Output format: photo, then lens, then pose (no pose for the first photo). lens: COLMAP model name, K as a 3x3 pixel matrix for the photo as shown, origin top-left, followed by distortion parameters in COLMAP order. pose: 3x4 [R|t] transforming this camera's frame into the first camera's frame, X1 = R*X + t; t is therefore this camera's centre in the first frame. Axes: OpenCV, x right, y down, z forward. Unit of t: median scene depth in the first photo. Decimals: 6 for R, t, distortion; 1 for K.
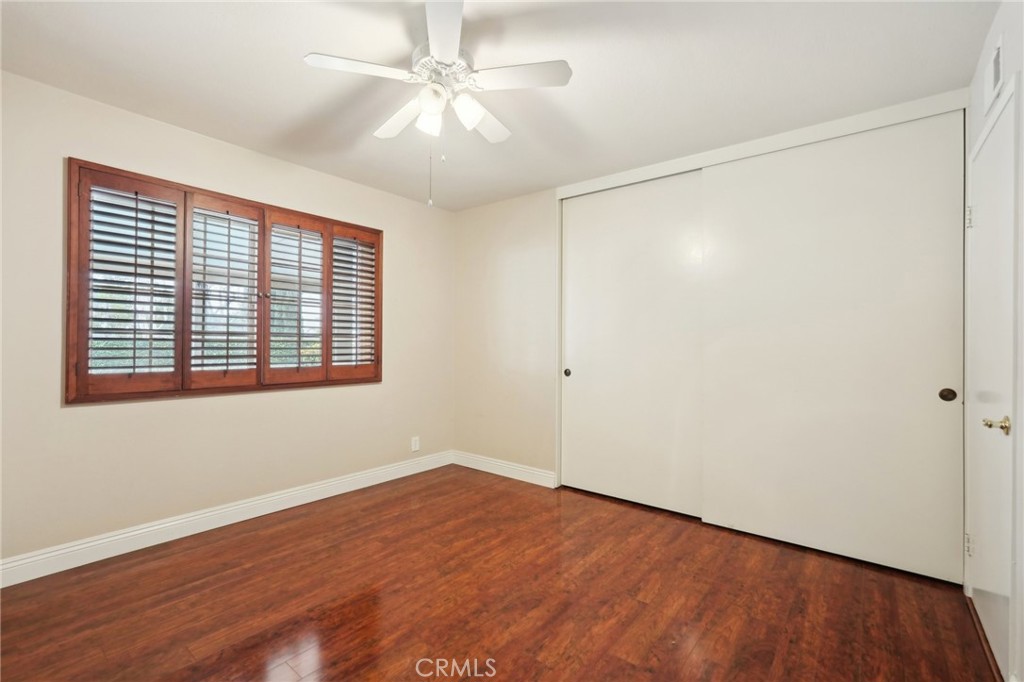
lens RADIAL K [[453.4, 0, 505.3], [0, 453.4, 338.1], [0, 0, 1]] dist [-0.003498, 0.000659]
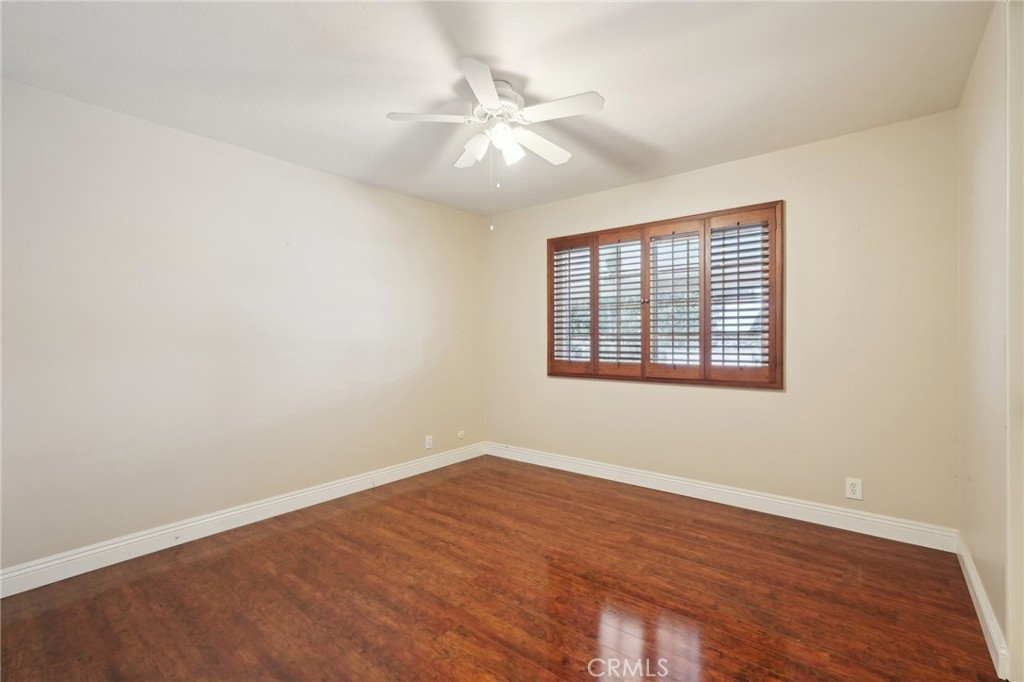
lens RADIAL K [[453.4, 0, 505.3], [0, 453.4, 338.1], [0, 0, 1]] dist [-0.003498, 0.000659]
pose [[-0.000920, -0.009720, -0.999952, 0.720638], [0.013503, 0.999861, -0.009732, 0.008910], [0.999908, -0.013511, -0.000788, 0.708332]]
